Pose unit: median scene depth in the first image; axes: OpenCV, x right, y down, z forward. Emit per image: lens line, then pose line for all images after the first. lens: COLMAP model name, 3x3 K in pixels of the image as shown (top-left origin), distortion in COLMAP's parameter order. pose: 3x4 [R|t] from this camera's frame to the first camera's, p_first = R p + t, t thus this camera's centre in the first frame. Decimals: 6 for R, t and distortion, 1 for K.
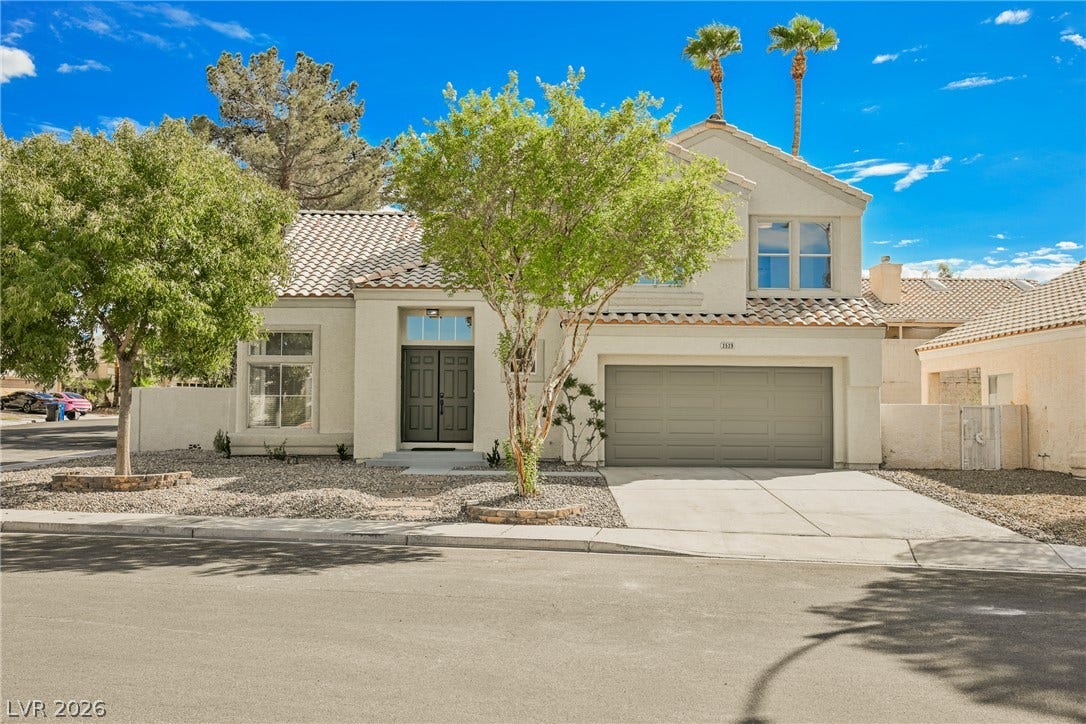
lens RADIAL K [[1027.6, 0, 543.8], [0, 1027.6, 369.3], [0, 0, 1]] dist [-0.015126, 0.000000]
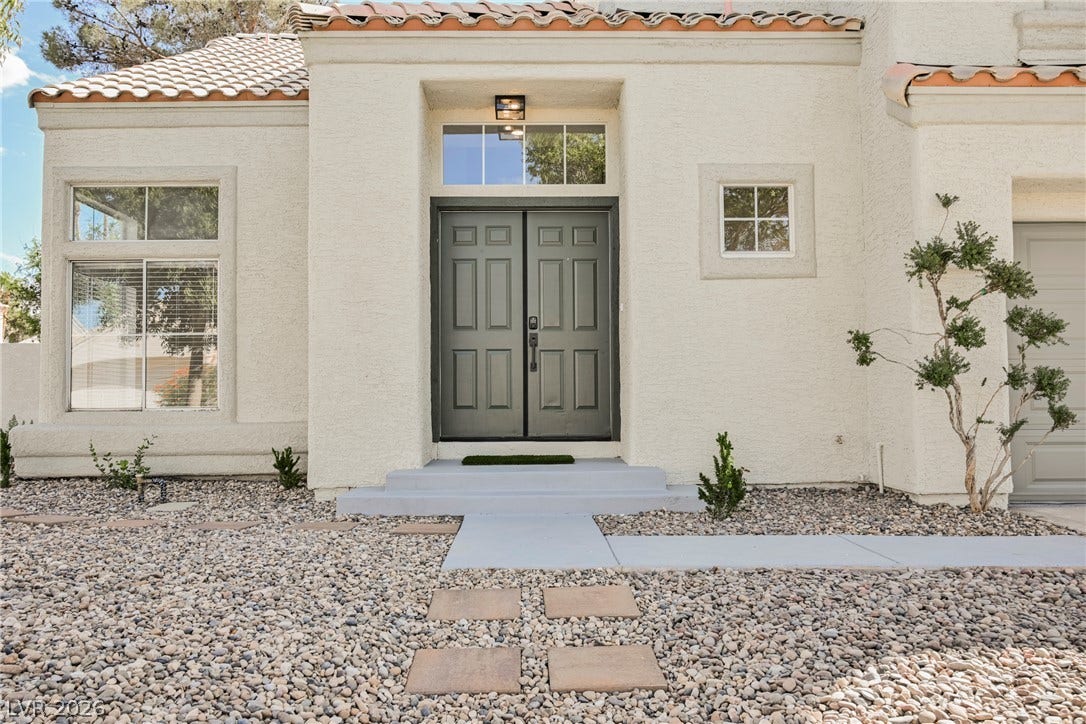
lens RADIAL K [[905.9, 0, 541.0], [0, 905.9, 366.8], [0, 0, 1]] dist [-0.001063, -0.004538]
pose [[0.999909, -0.011792, 0.006535, -0.099770], [0.011785, 0.999930, 0.001074, 0.042524], [-0.006547, -0.000996, 0.999978, 0.655349]]
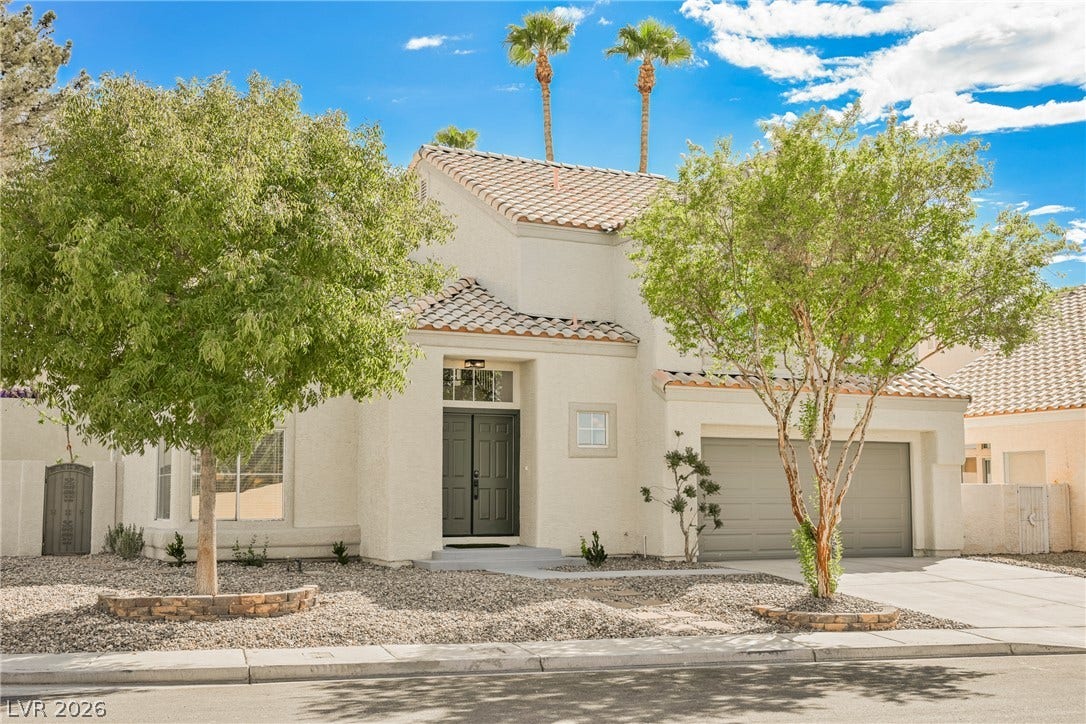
lens RADIAL K [[1384.9, 0, 541.1], [0, 1384.9, 356.5], [0, 0, 1]] dist [-0.013865, 0.000000]
pose [[0.892846, 0.038045, 0.448752, -0.522884], [-0.013919, 0.998281, -0.056940, -0.003632], [-0.450147, 0.044593, 0.891840, 0.065475]]
